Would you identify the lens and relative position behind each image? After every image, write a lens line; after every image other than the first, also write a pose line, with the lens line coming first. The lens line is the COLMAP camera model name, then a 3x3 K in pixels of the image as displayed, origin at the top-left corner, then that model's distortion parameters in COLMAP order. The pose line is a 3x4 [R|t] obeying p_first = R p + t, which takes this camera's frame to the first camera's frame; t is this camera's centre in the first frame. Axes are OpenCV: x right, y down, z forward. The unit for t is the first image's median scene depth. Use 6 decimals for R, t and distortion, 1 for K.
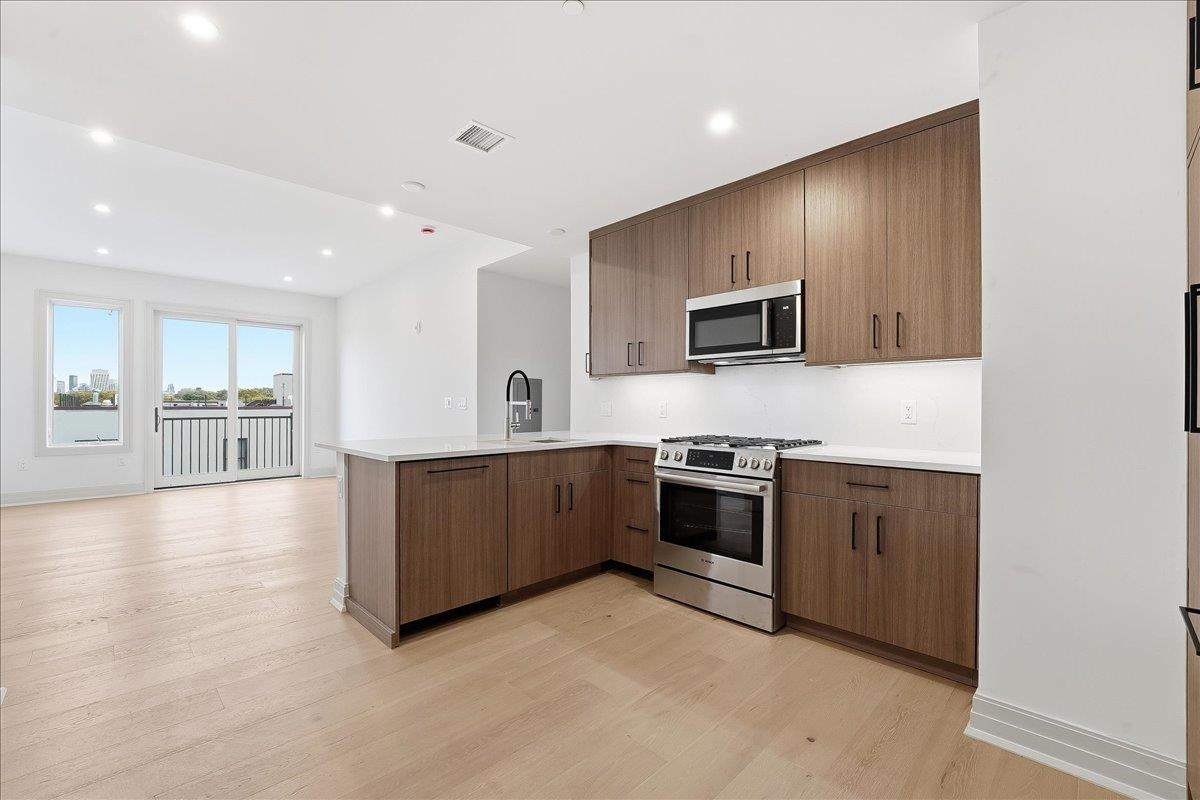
lens RADIAL K [[497.4, 0, 597.5], [0, 497.4, 401.0], [0, 0, 1]] dist [-0.014445, 0.002089]
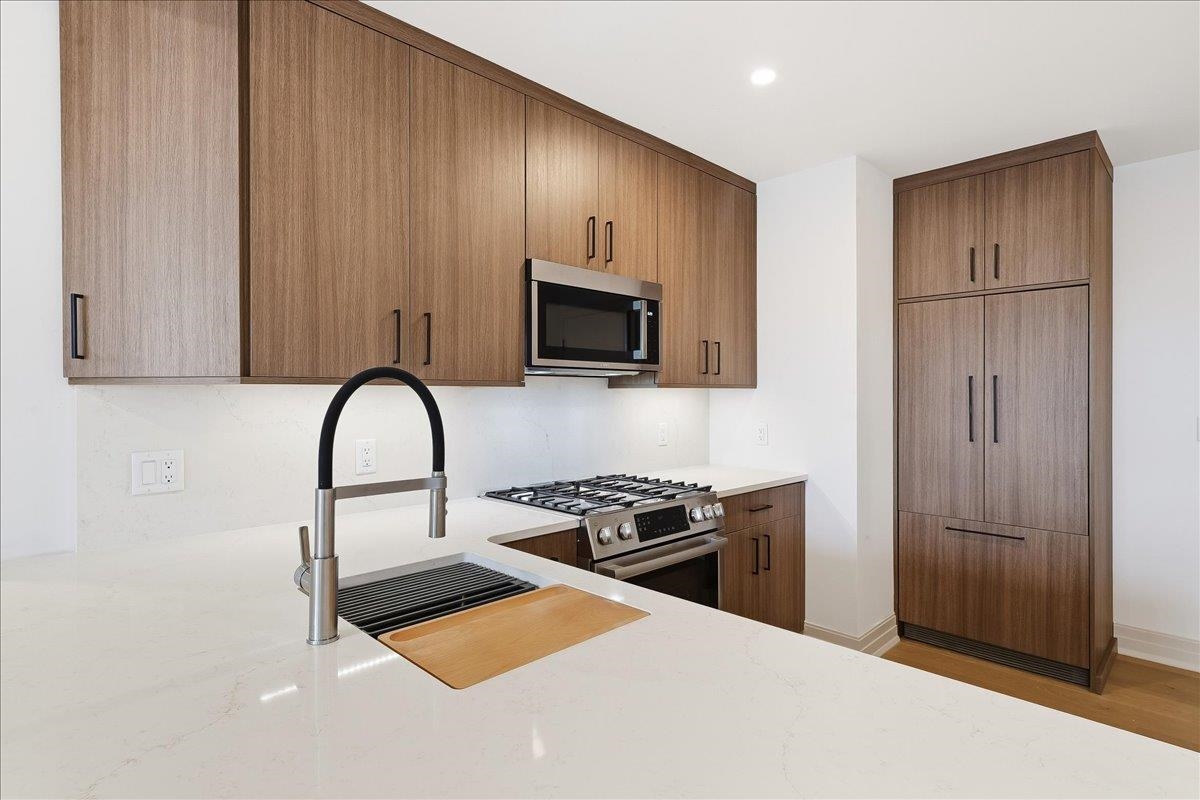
lens RADIAL K [[600.7, 0, 588.8], [0, 600.7, 394.8], [0, 0, 1]] dist [0.004684, 0.000247]
pose [[0.018771, 0.000849, 0.999823, -0.271061], [-0.000531, 1.000000, -0.000839, -0.025575], [-0.999824, -0.000515, 0.018772, 0.492560]]
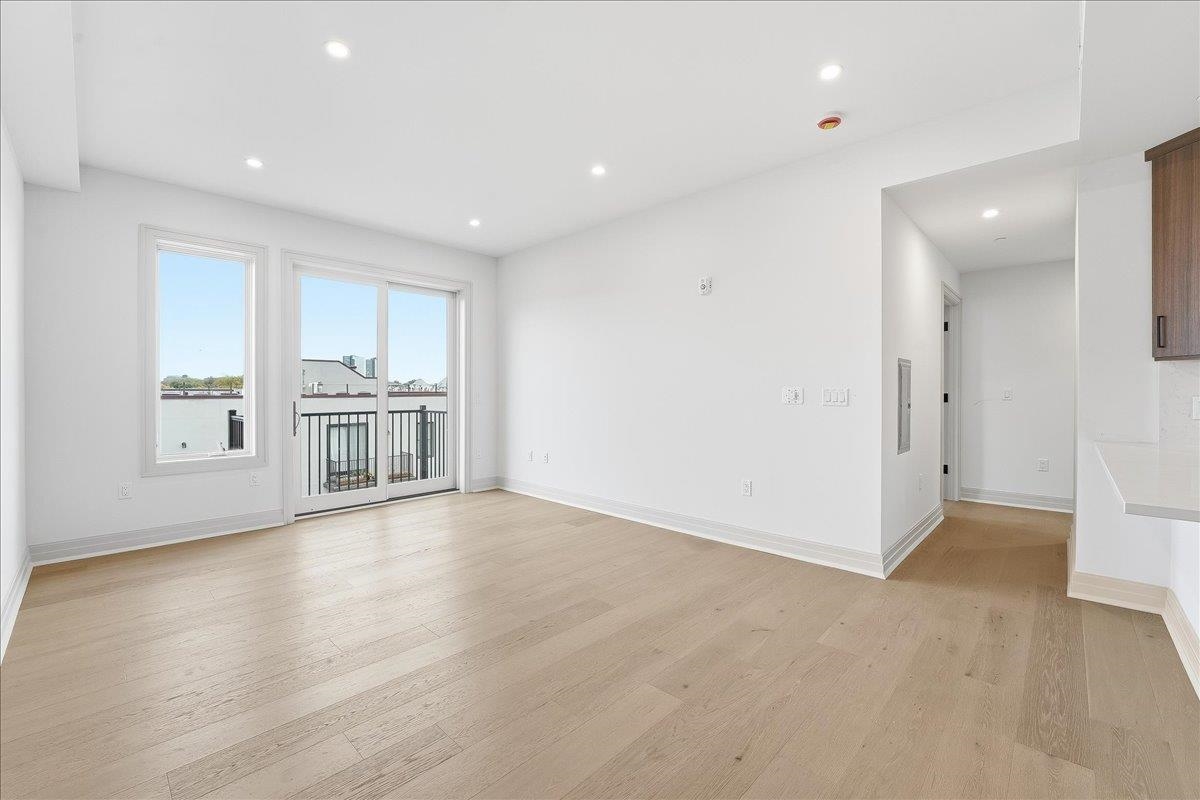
lens RADIAL K [[497.4, 0, 600.3], [0, 497.4, 393.0], [0, 0, 1]] dist [-0.014445, 0.002089]
pose [[0.999707, 0.000700, 0.024196, -0.514950], [-0.000906, 0.999963, 0.008510, -0.004949], [-0.024190, -0.008530, 0.999671, 0.301801]]
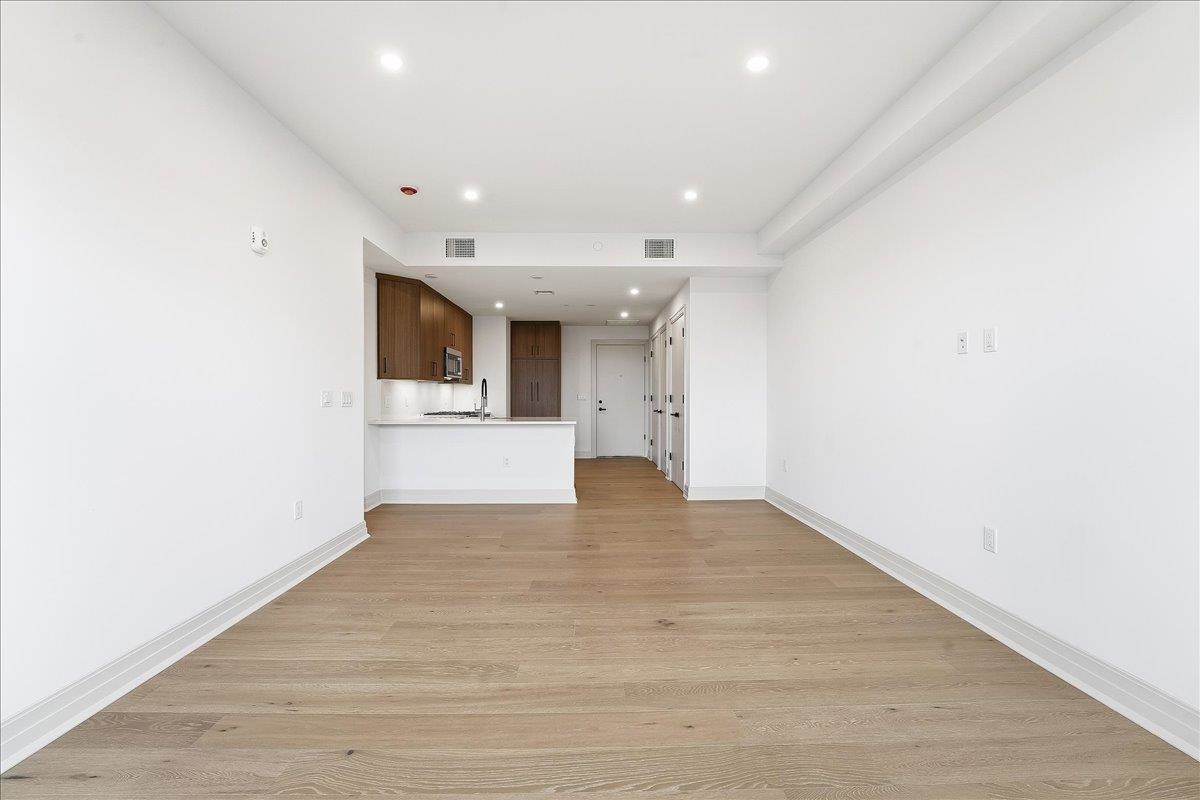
lens RADIAL K [[497.4, 0, 598.2], [0, 497.4, 400.0], [0, 0, 1]] dist [-0.014445, 0.002089]
pose [[-0.719976, -0.005171, 0.693980, -0.910660], [-0.001687, 0.999982, 0.005701, 0.001730], [-0.693997, 0.002934, -0.719972, 1.094518]]
